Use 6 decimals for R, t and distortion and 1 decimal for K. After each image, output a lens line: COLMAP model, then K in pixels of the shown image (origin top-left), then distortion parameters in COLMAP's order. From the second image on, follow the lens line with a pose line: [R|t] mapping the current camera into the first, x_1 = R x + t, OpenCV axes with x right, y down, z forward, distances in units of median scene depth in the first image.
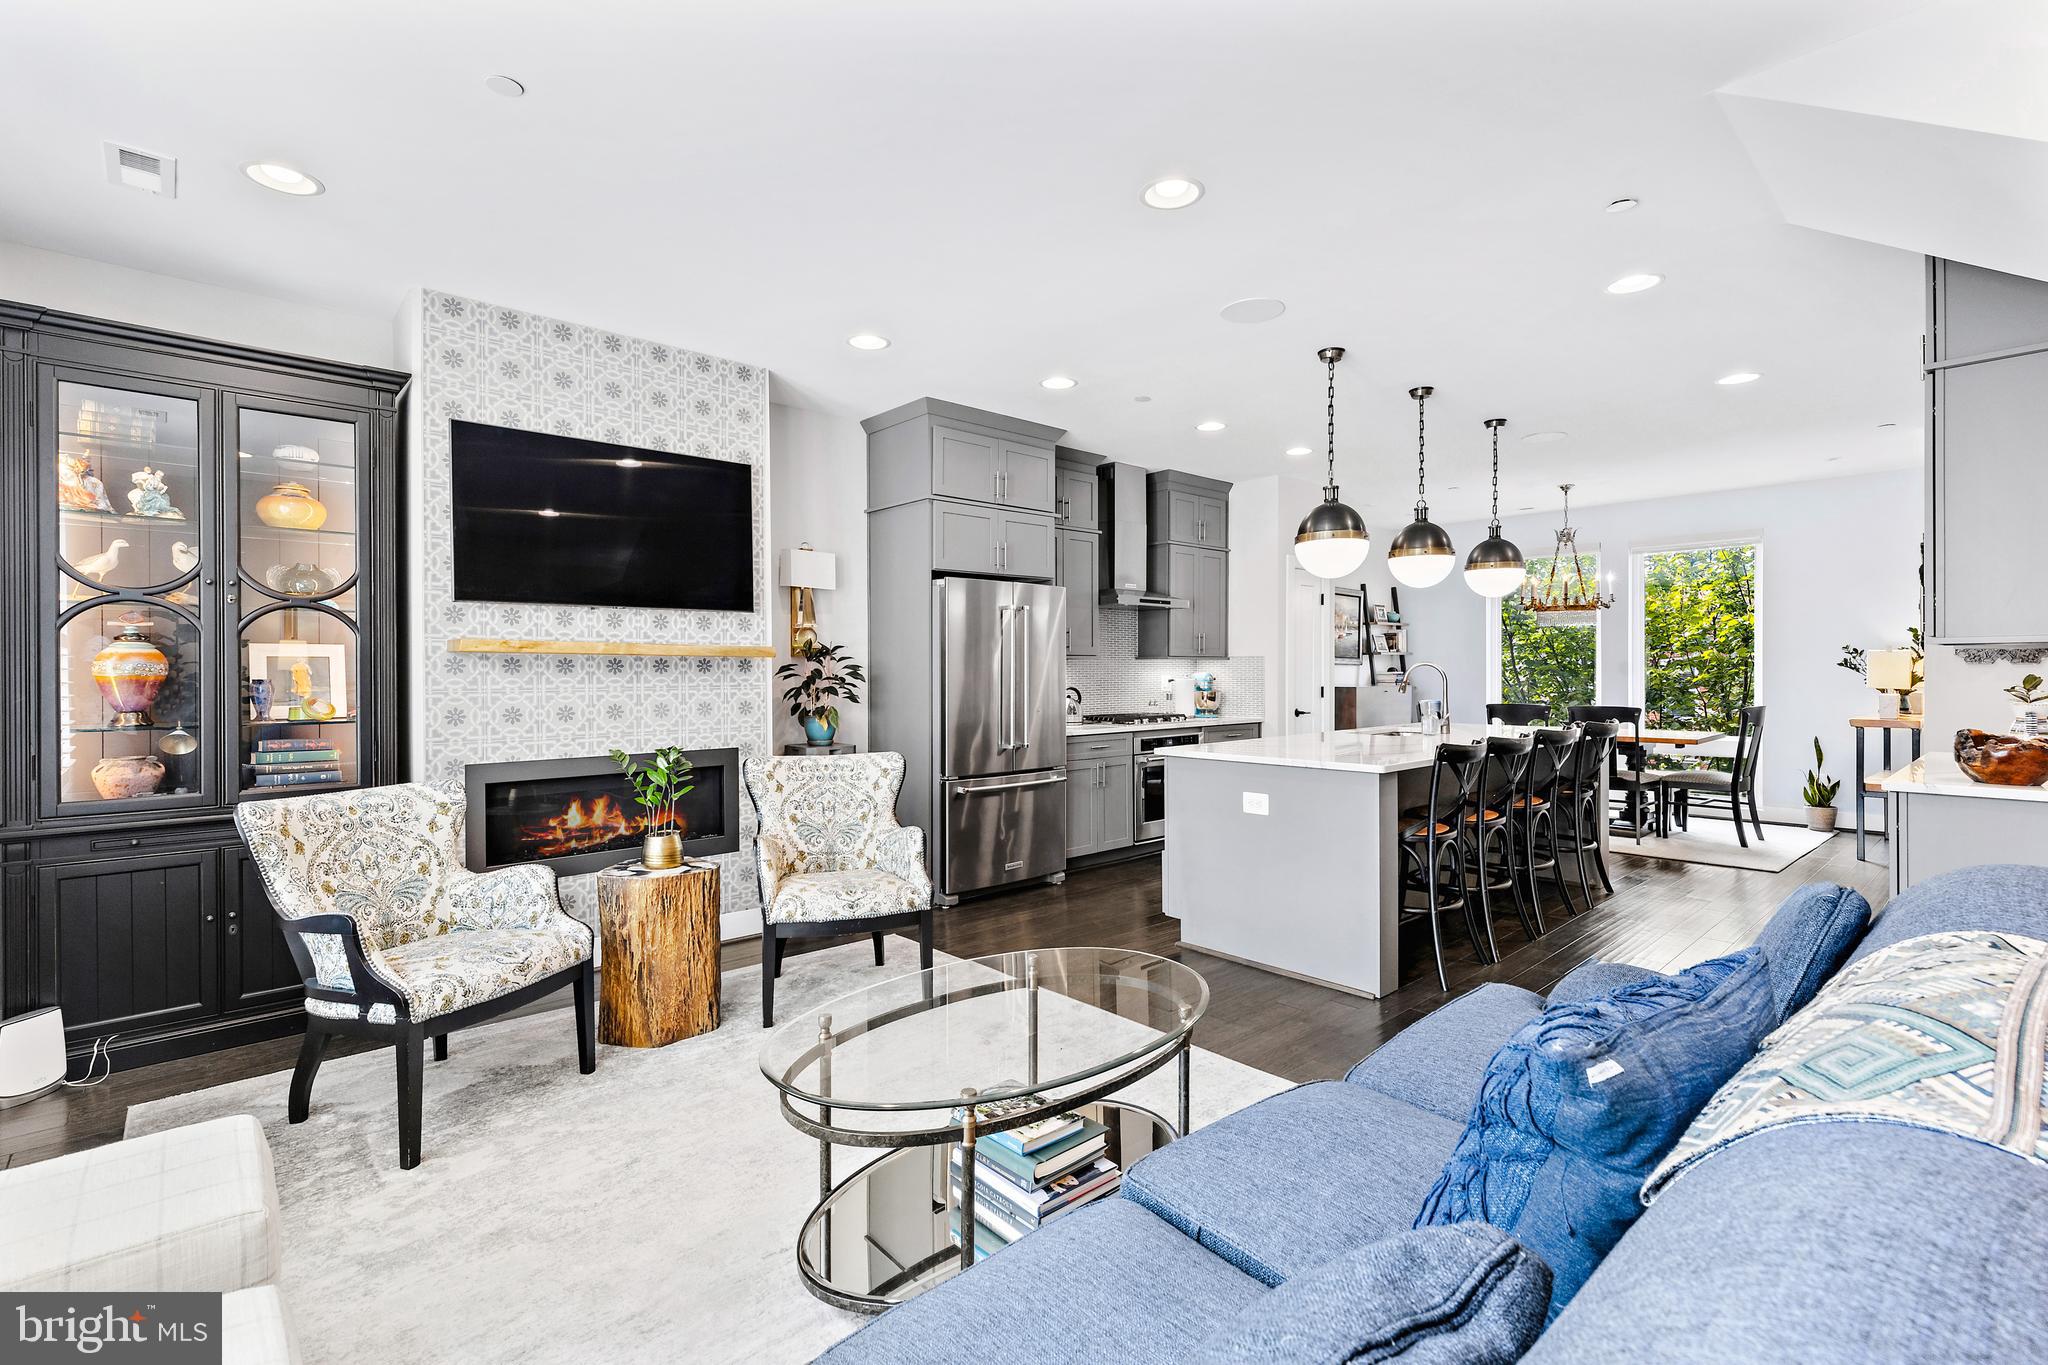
lens RADIAL K [[919.8, 0, 1020.3], [0, 919.8, 676.7], [0, 0, 1]] dist [-0.002006, -0.000524]
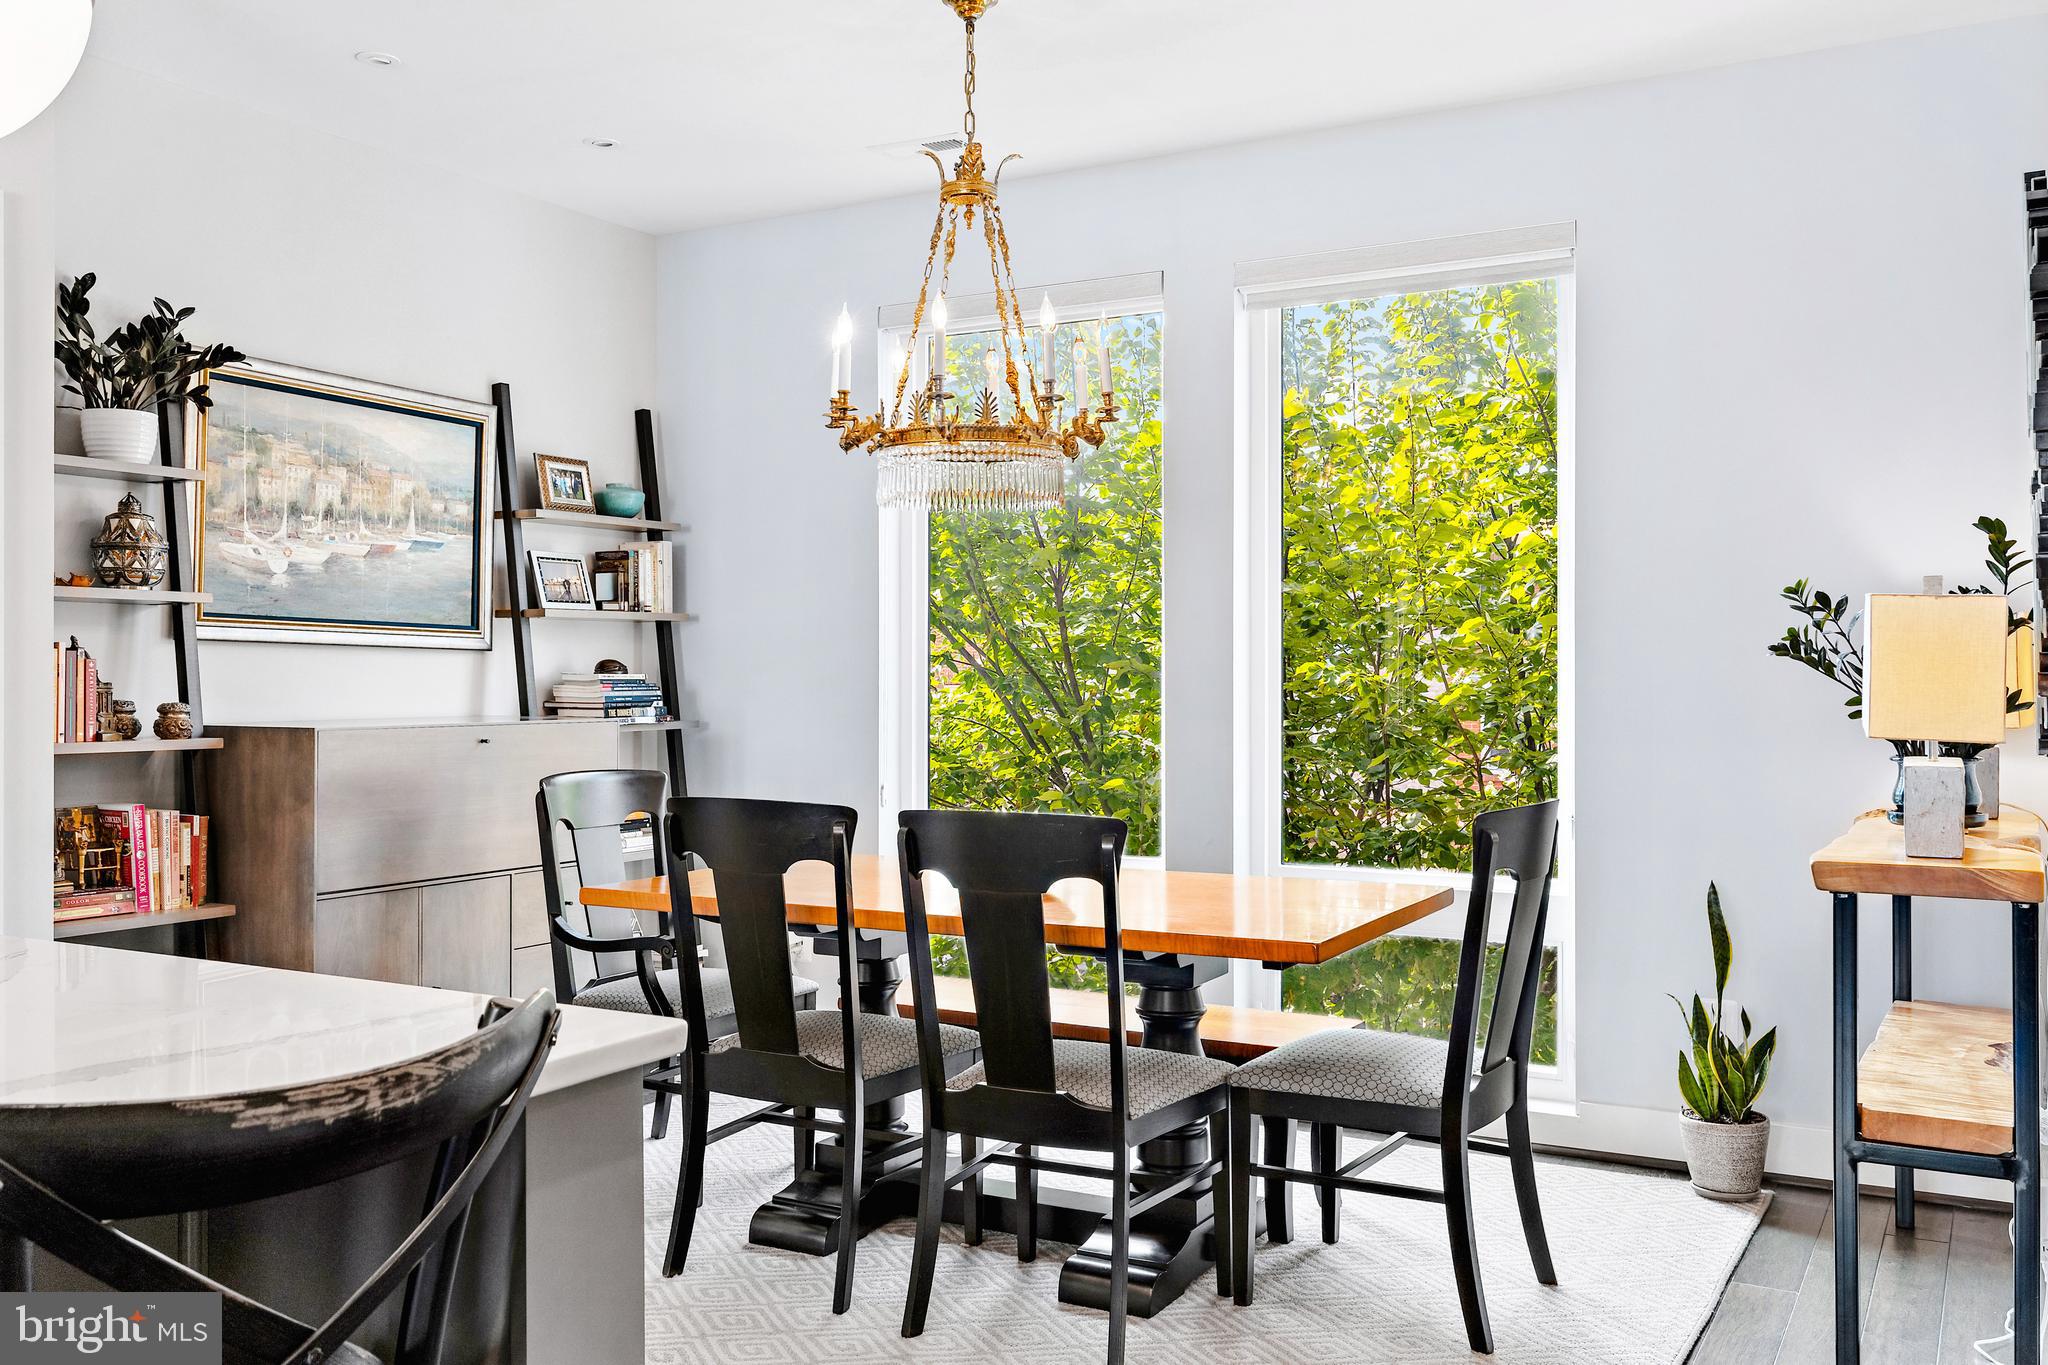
lens RADIAL K [[1754.0, 0, 1023.0], [0, 1754.0, 674.8], [0, 0, 1]] dist [-0.002728, -0.002131]
pose [[0.945912, 0.001020, 0.324423, 1.174473], [0.000101, 0.999994, -0.003436, -0.009230], [-0.324424, 0.003283, 0.945906, 1.331972]]
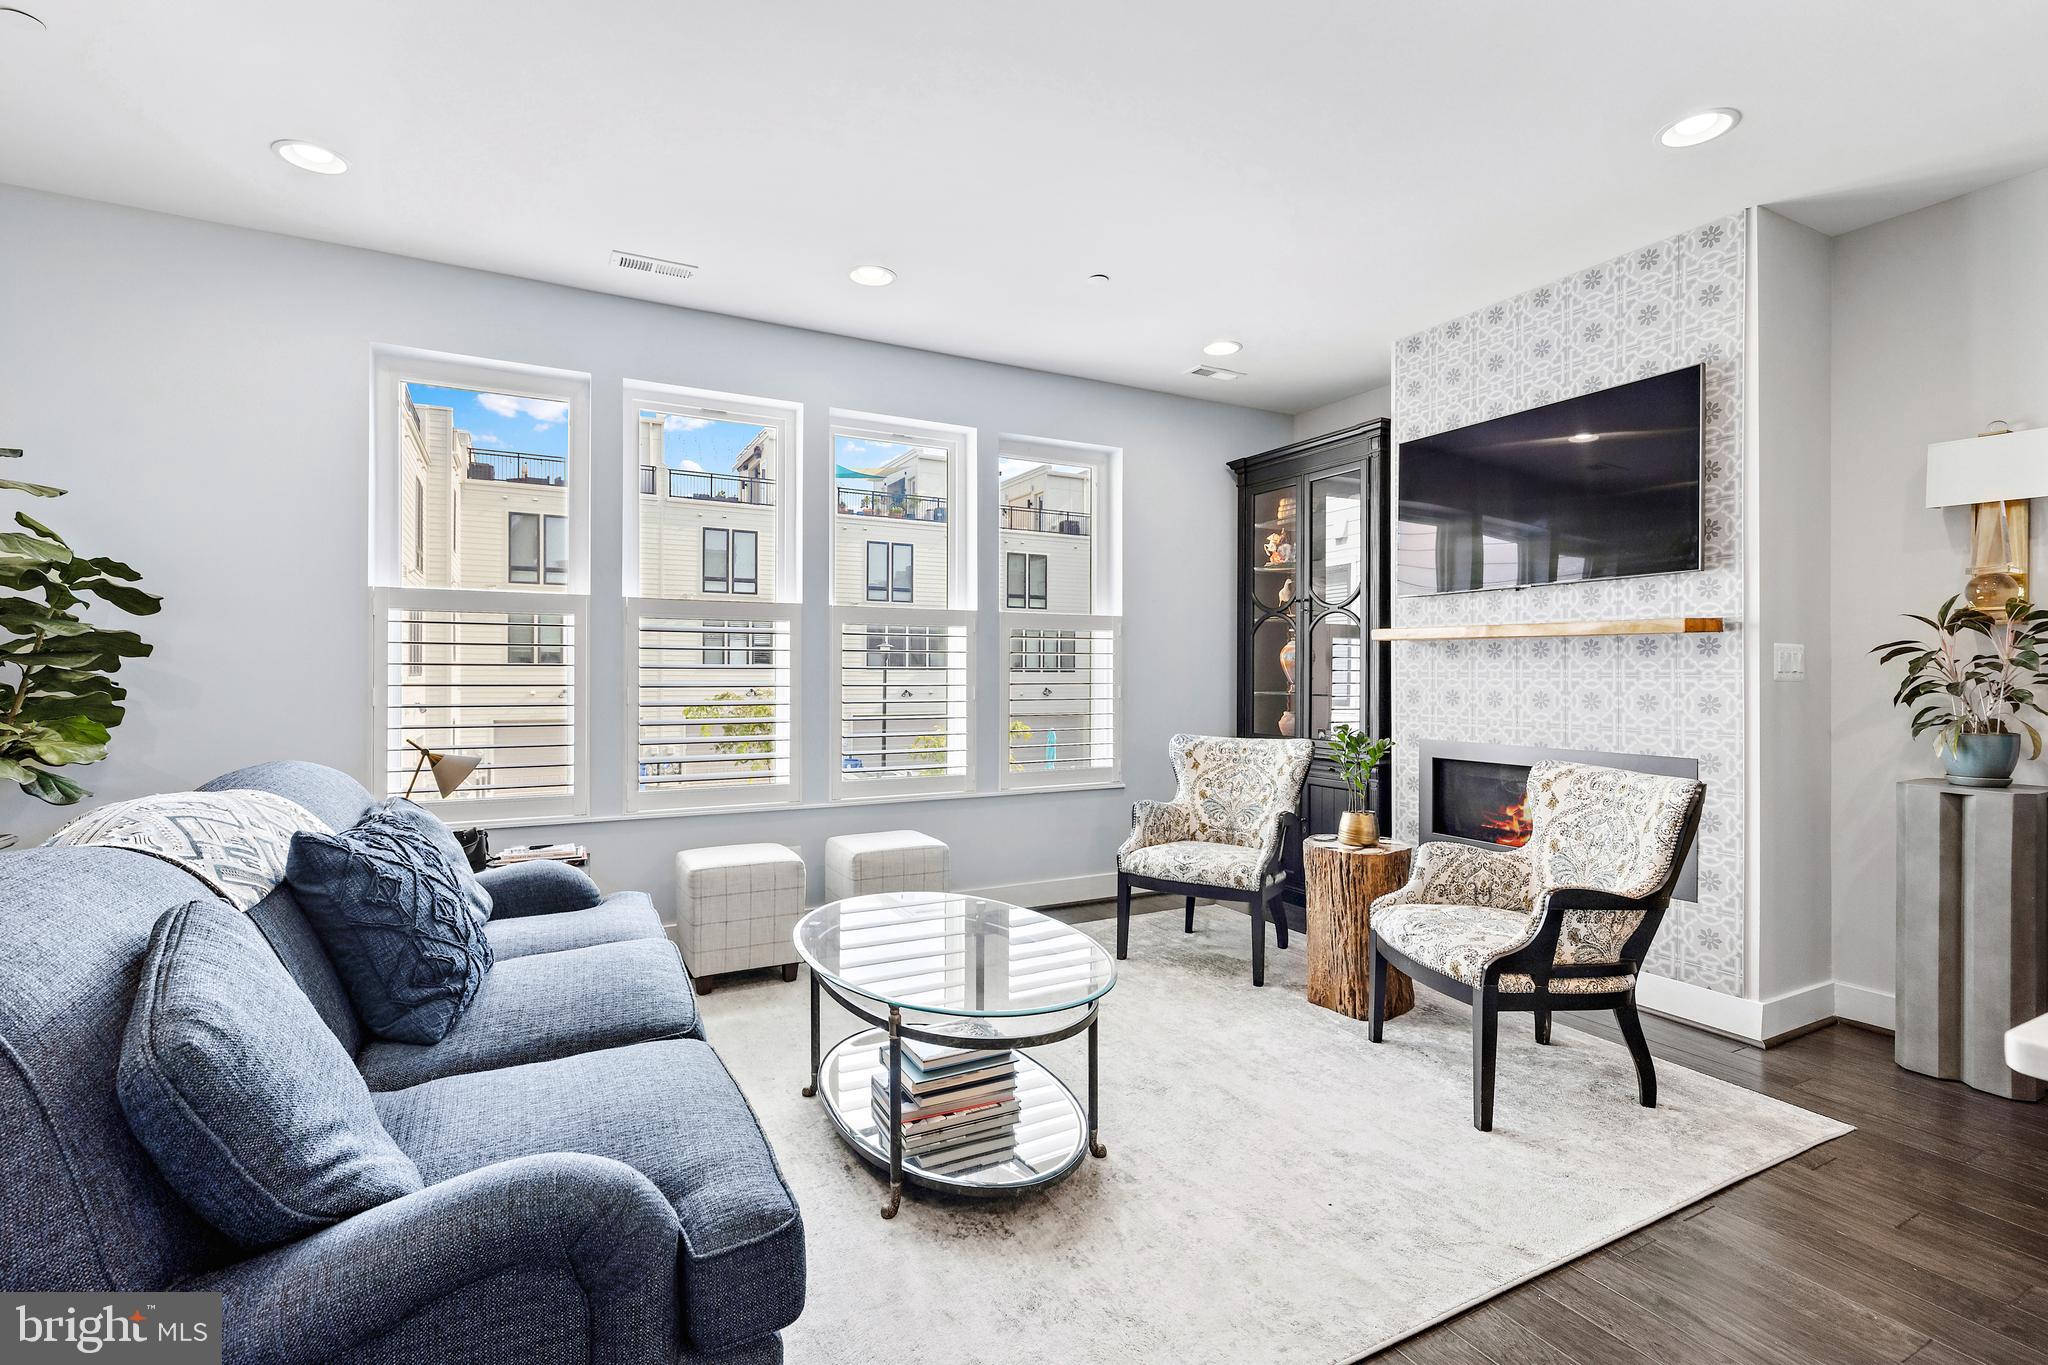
lens RADIAL K [[946.3, 0, 1024.0], [0, 946.3, 682.5], [0, 0, 1]] dist [0.003287, -0.000195]
pose [[-0.241716, 0.022168, -0.970094, 0.528678], [0.001186, 0.999745, 0.022550, -0.000907], [0.970346, 0.004300, -0.241680, 0.637156]]
